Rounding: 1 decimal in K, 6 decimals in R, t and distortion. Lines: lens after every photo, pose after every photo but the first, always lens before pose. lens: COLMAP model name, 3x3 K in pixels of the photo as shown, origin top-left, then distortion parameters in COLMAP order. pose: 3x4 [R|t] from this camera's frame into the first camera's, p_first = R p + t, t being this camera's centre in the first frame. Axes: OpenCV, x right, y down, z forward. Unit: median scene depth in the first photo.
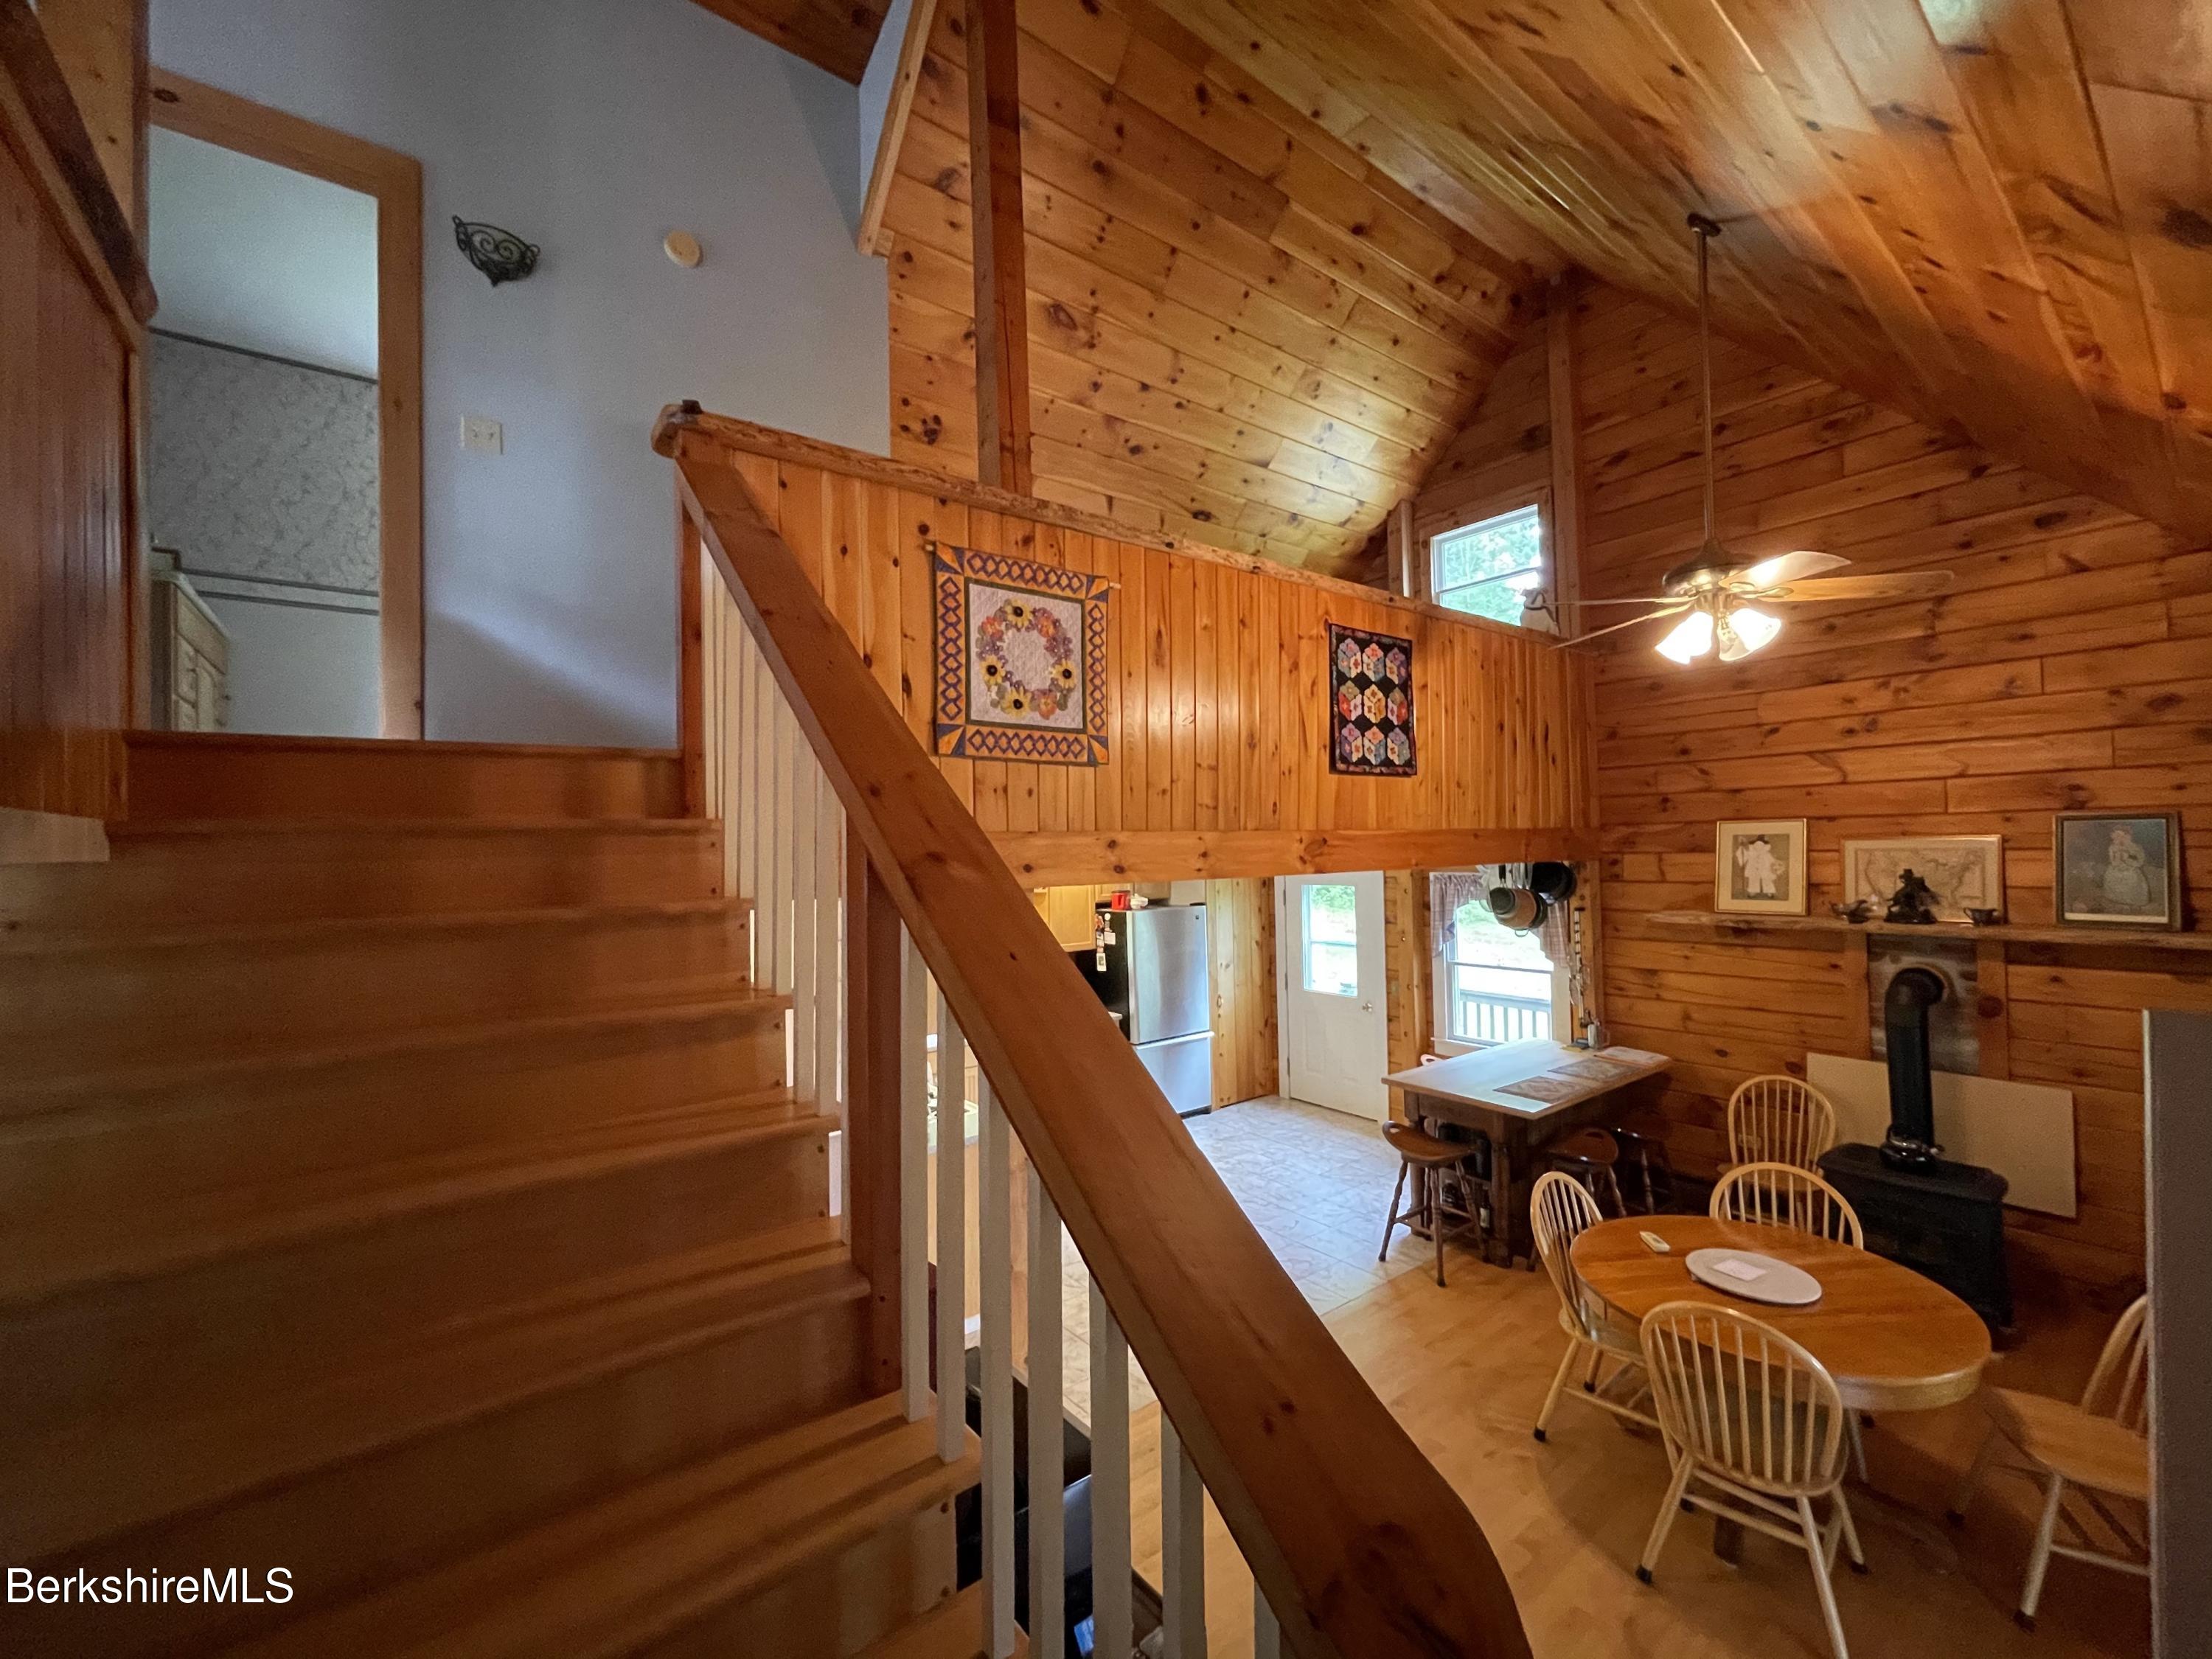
lens RADIAL K [[901.1, 0, 1101.2], [0, 901.1, 823.0], [0, 0, 1]] dist [-0.005993, 0.002395]
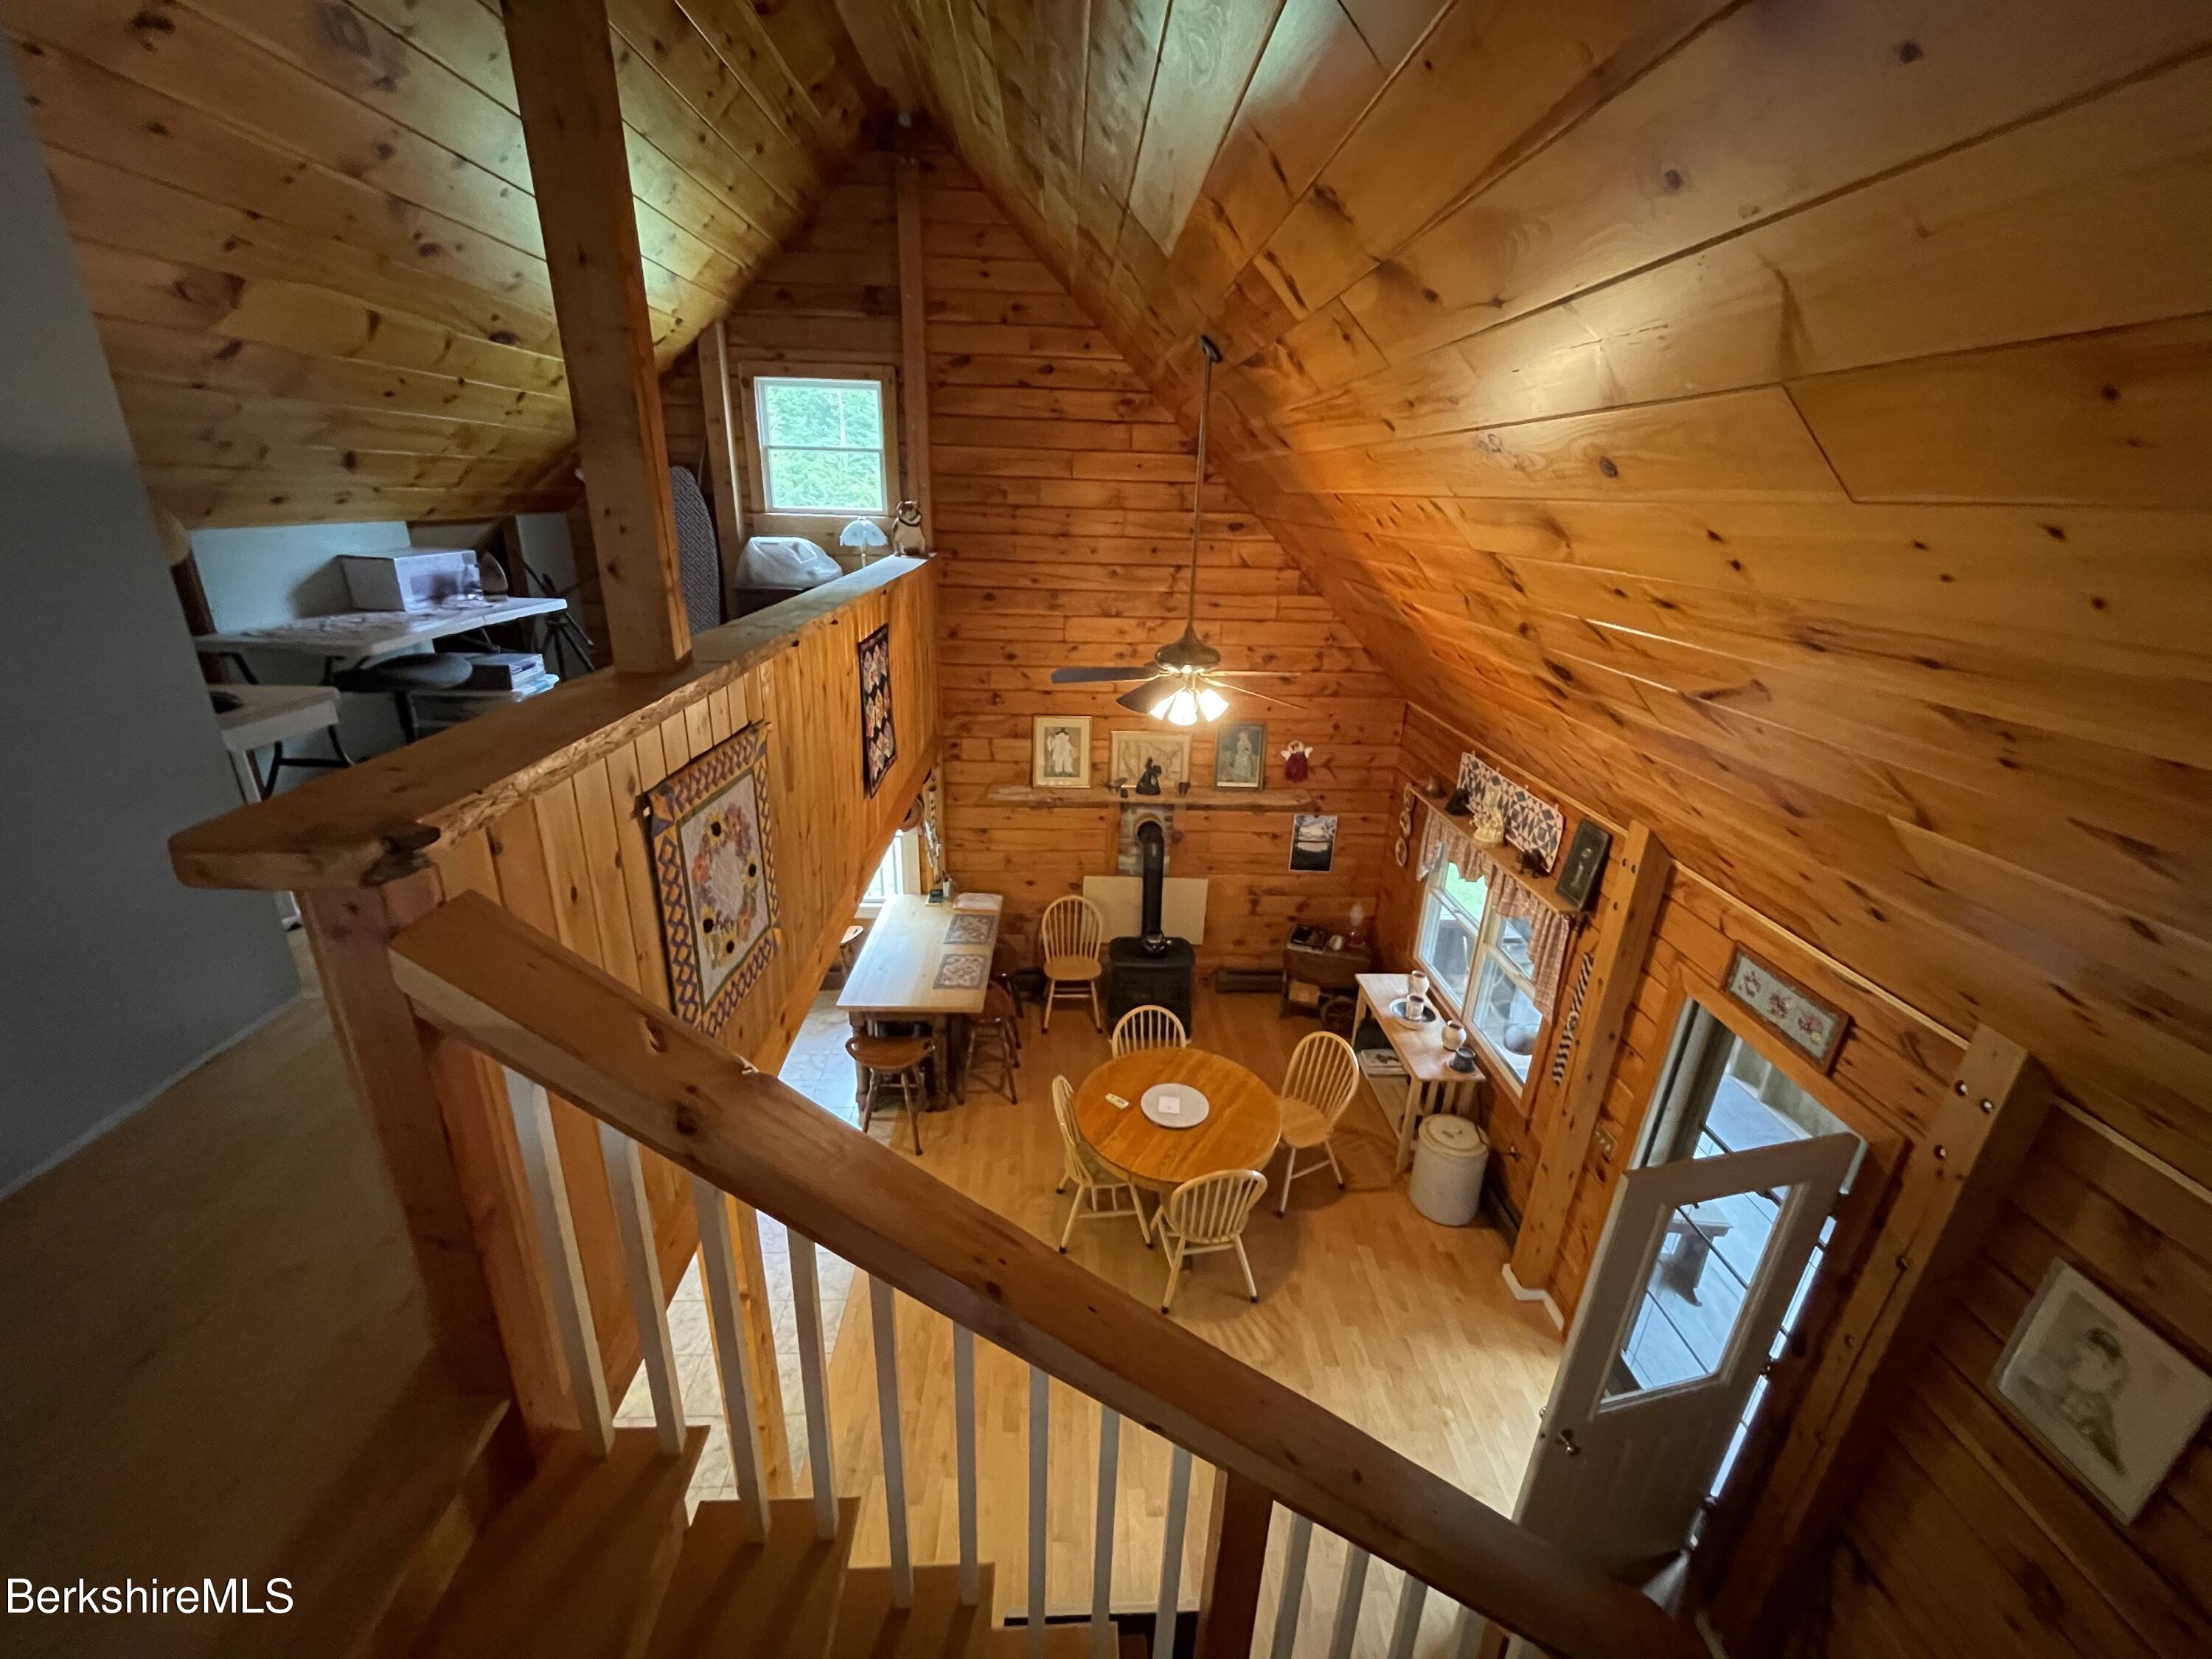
lens RADIAL K [[901.1, 0, 1099.8], [0, 901.1, 827.1], [0, 0, 1]] dist [-0.005993, 0.002395]
pose [[0.577228, -0.251812, 0.776787, -0.302685], [-0.061542, 0.935145, 0.348879, -0.324760], [-0.814260, -0.249188, 0.524295, 0.240509]]
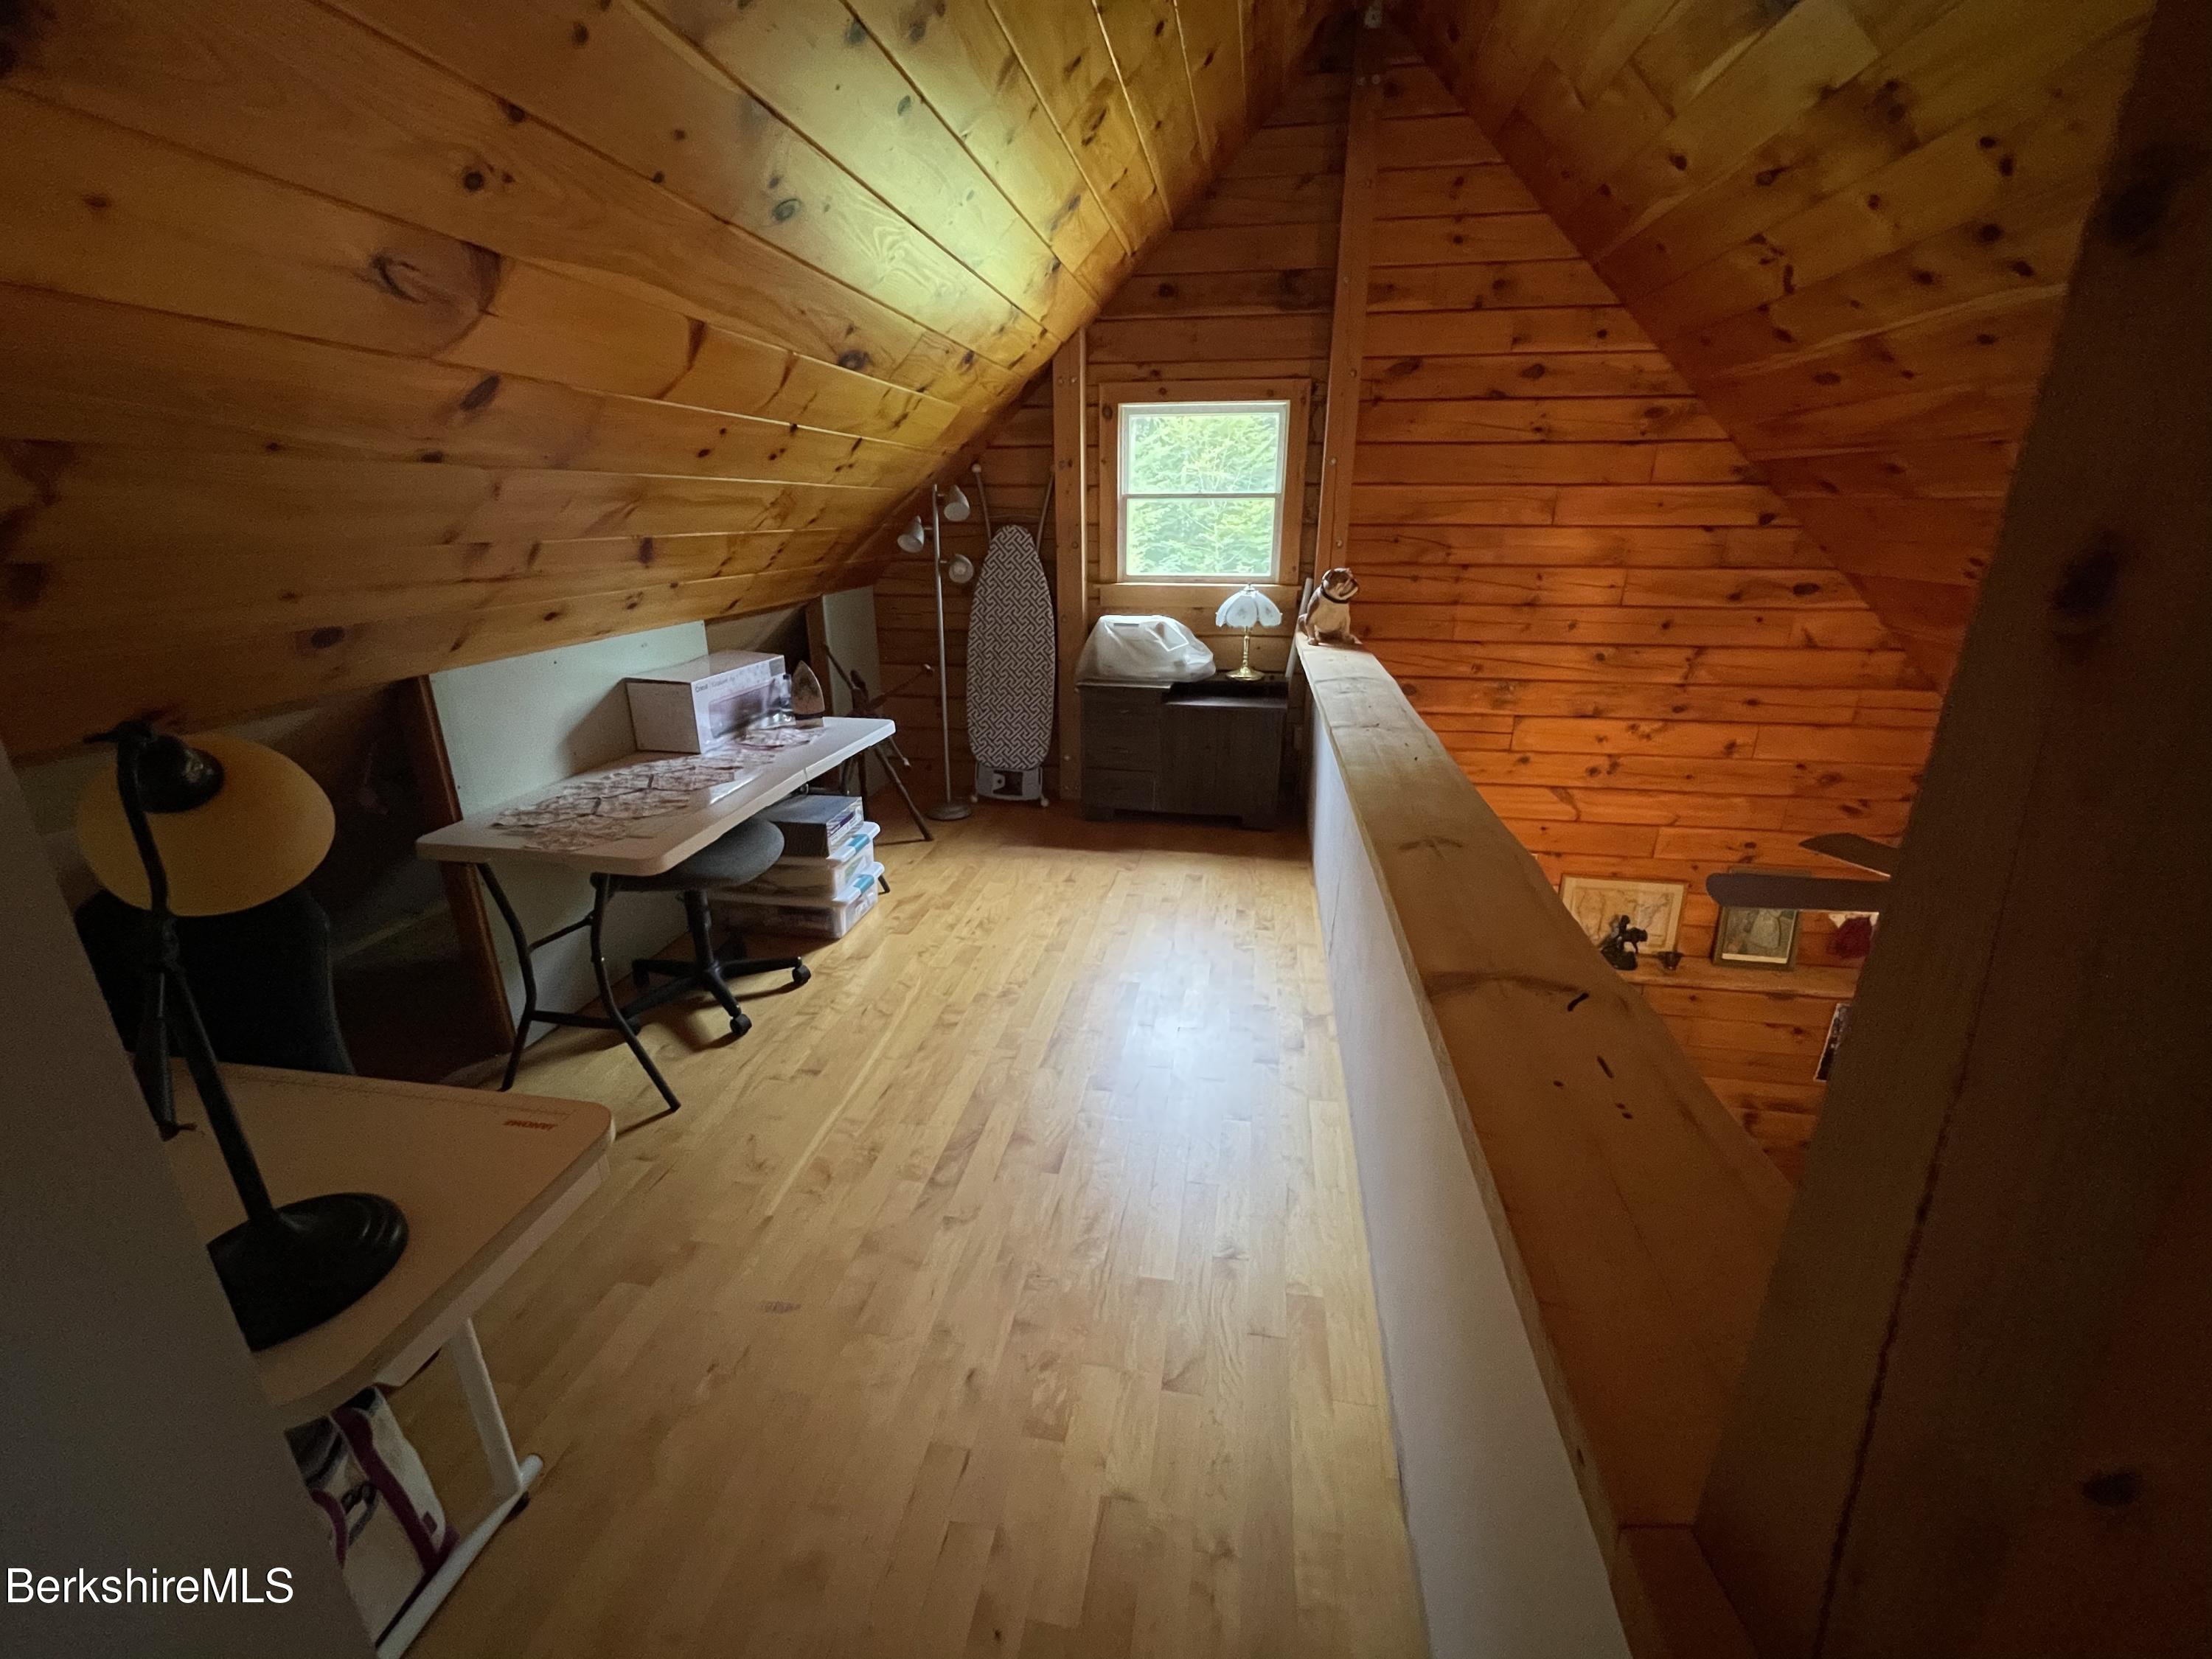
lens RADIAL K [[901.1, 0, 1102.2], [0, 901.1, 827.7], [0, 0, 1]] dist [-0.005993, 0.002395]
pose [[0.726495, -0.212530, 0.653480, -0.176303], [-0.029515, 0.940442, 0.338671, -0.345301], [-0.686538, -0.265330, 0.676953, 0.679917]]
